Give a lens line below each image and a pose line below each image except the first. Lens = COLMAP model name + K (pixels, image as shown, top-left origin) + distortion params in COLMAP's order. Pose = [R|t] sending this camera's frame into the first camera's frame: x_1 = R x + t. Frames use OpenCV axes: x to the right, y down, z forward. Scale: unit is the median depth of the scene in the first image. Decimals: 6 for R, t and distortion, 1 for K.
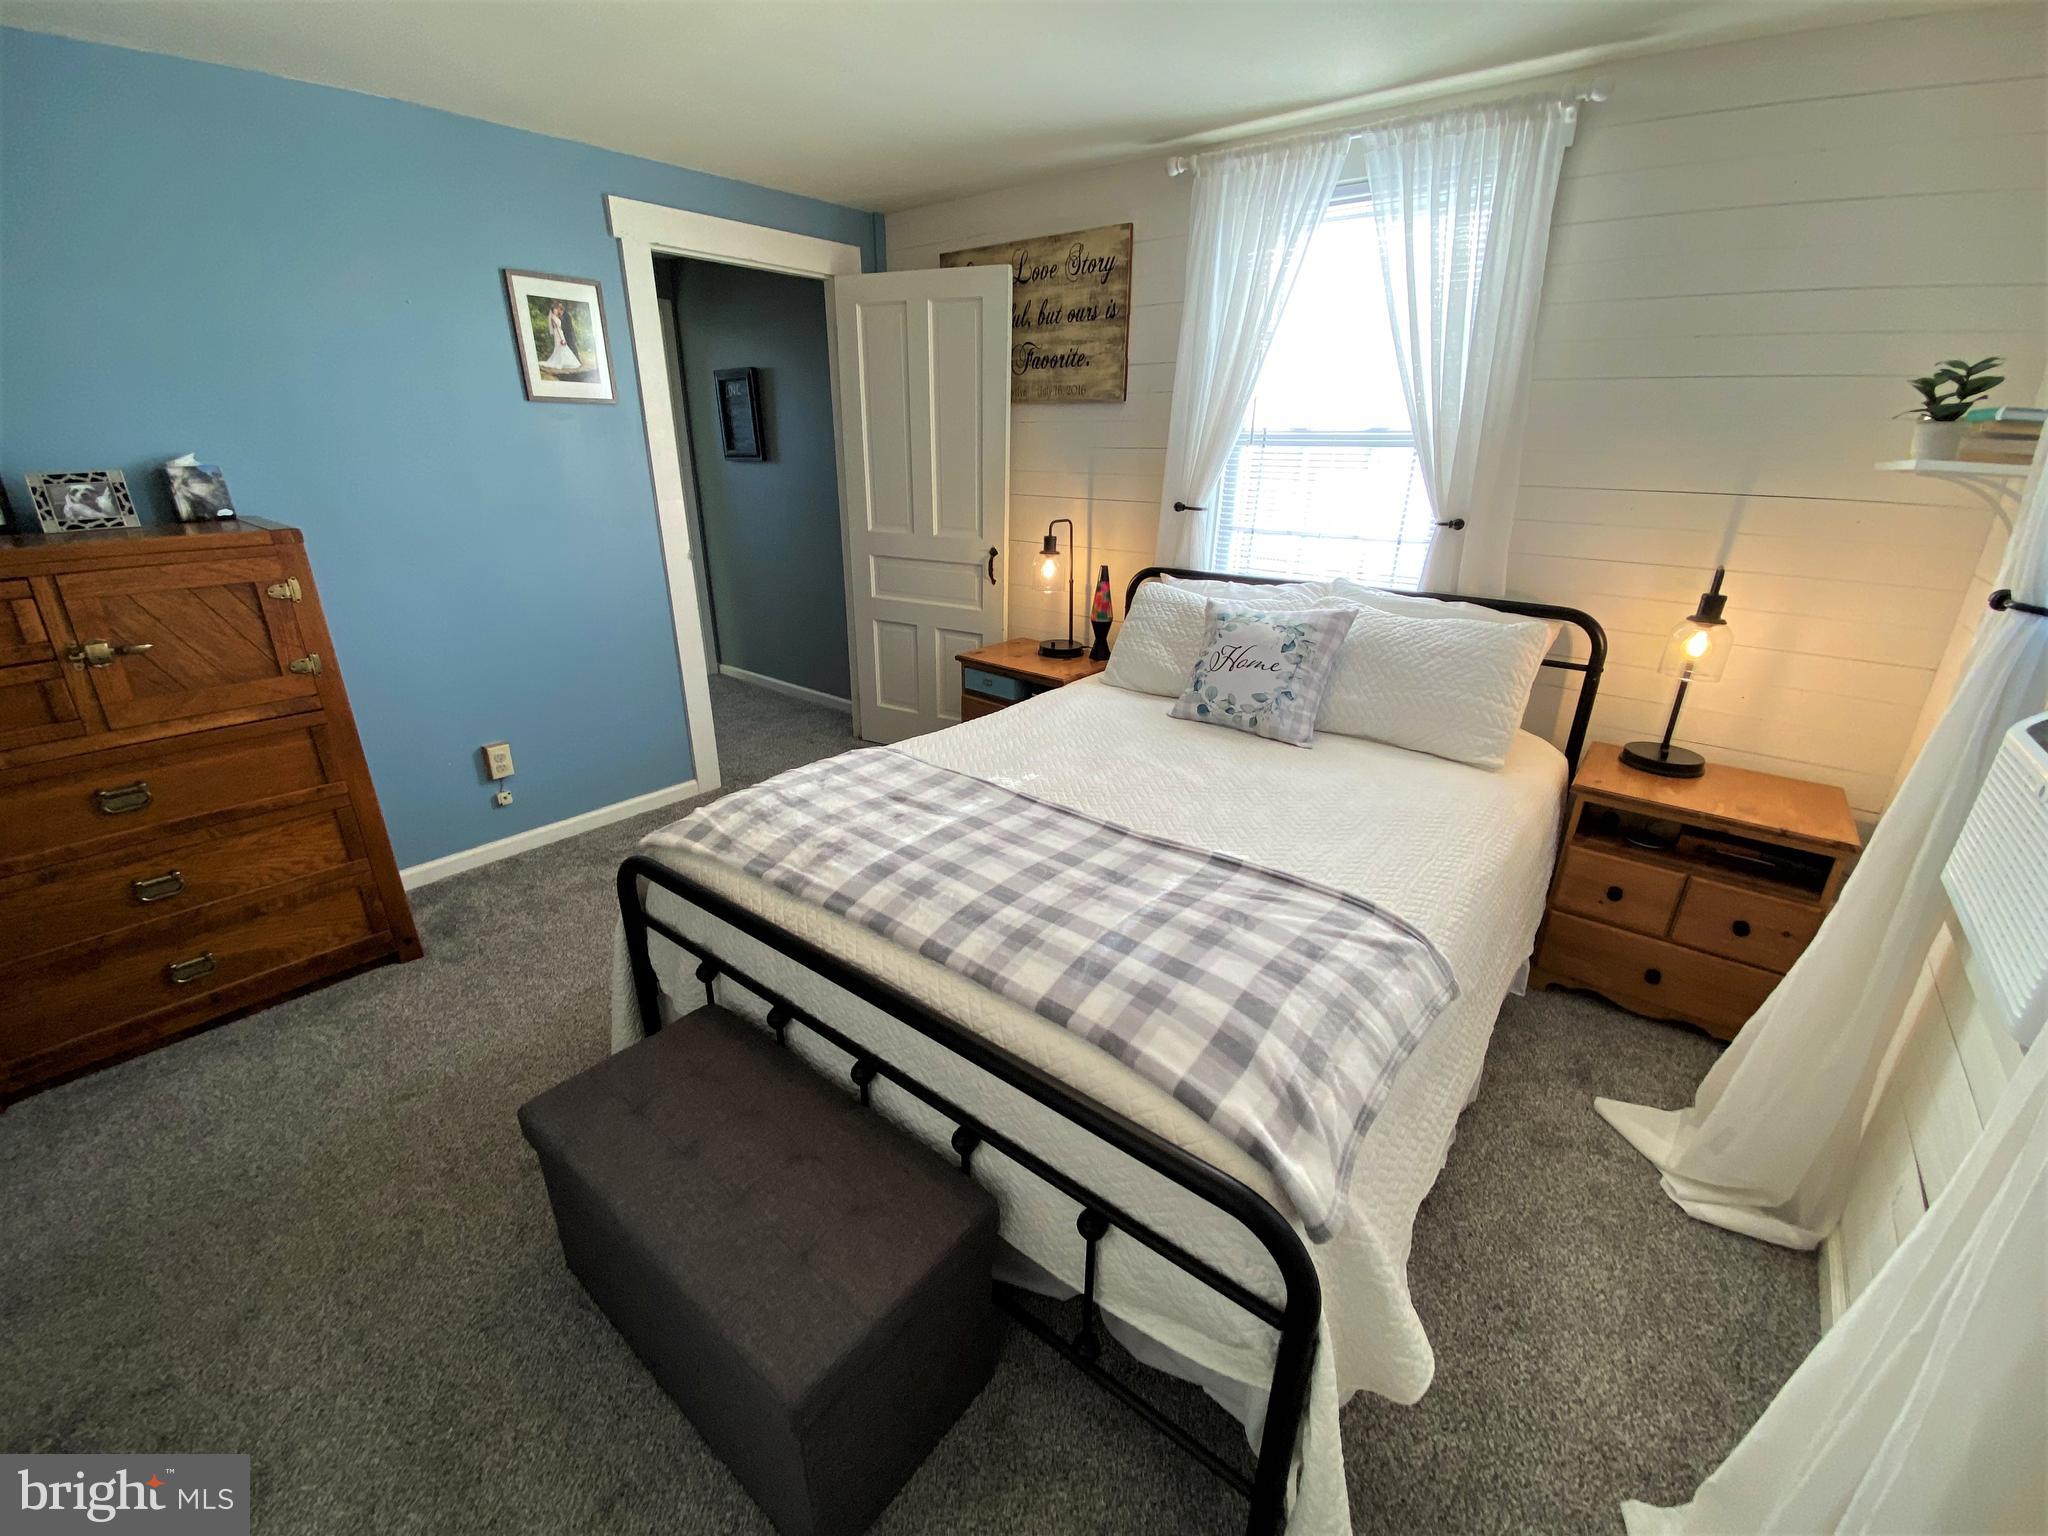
lens RADIAL K [[835.6, 0, 1024.0], [0, 835.6, 768.0], [0, 0, 1]] dist [0.000324, -0.012862]
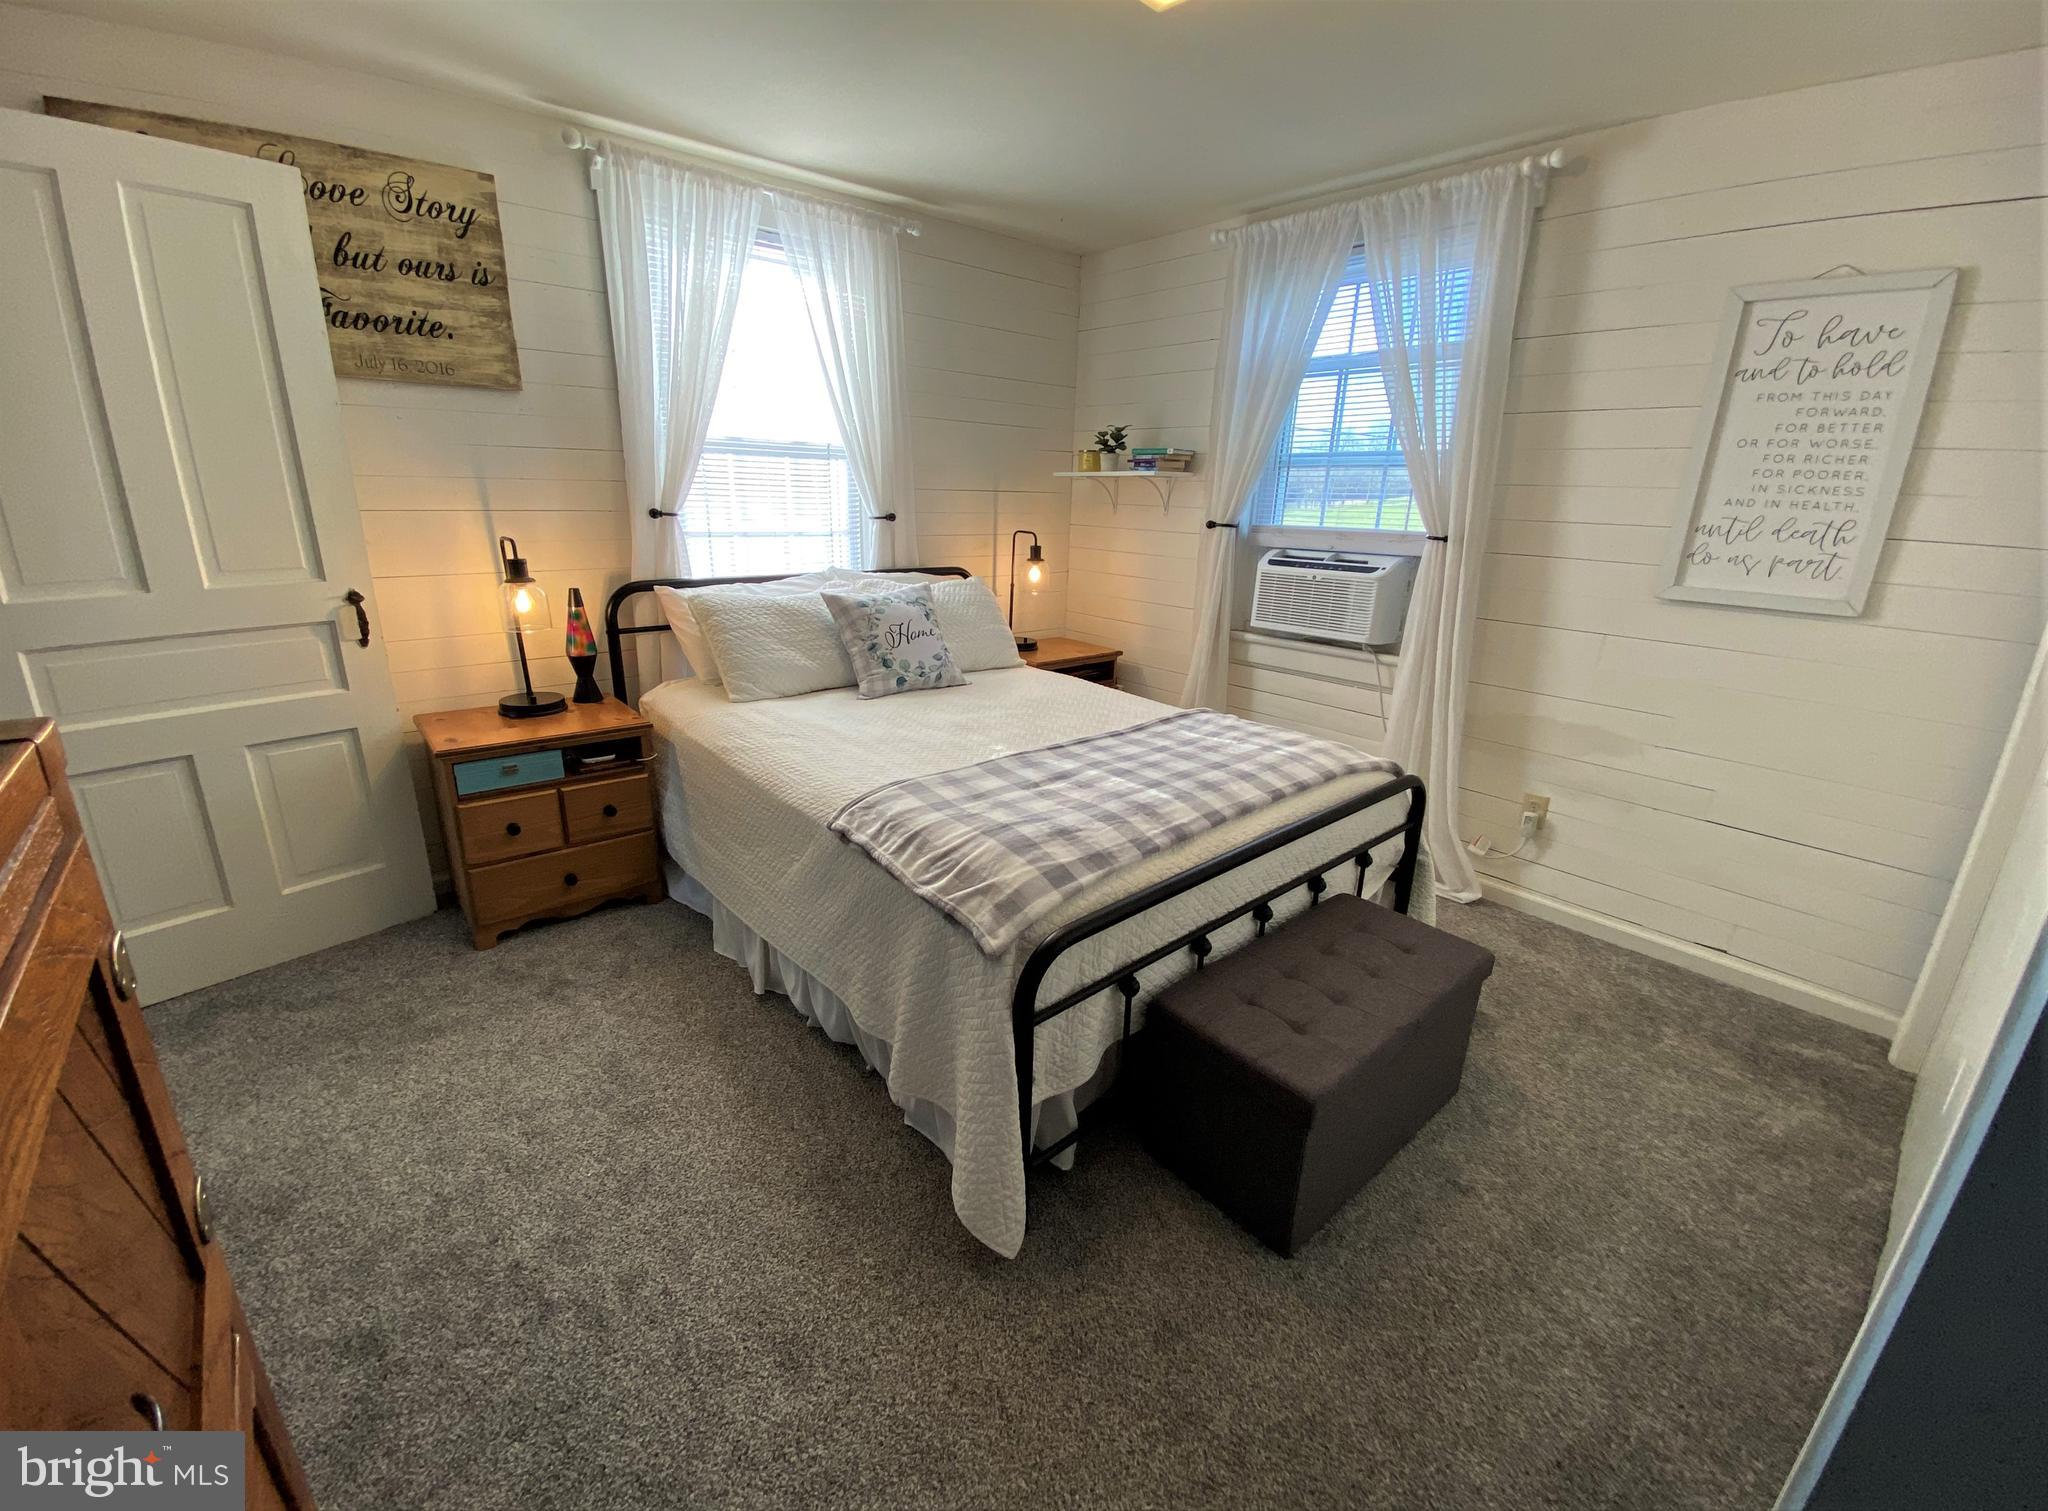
lens RADIAL K [[837.8, 0, 1024.0], [0, 837.8, 755.5], [0, 0, 1]] dist [0.001531, -0.014332]
pose [[0.175025, -0.317669, 0.931908, -0.692608], [0.317353, 0.914203, 0.252031, -0.166729], [-0.932016, 0.251632, 0.260822, 0.428844]]
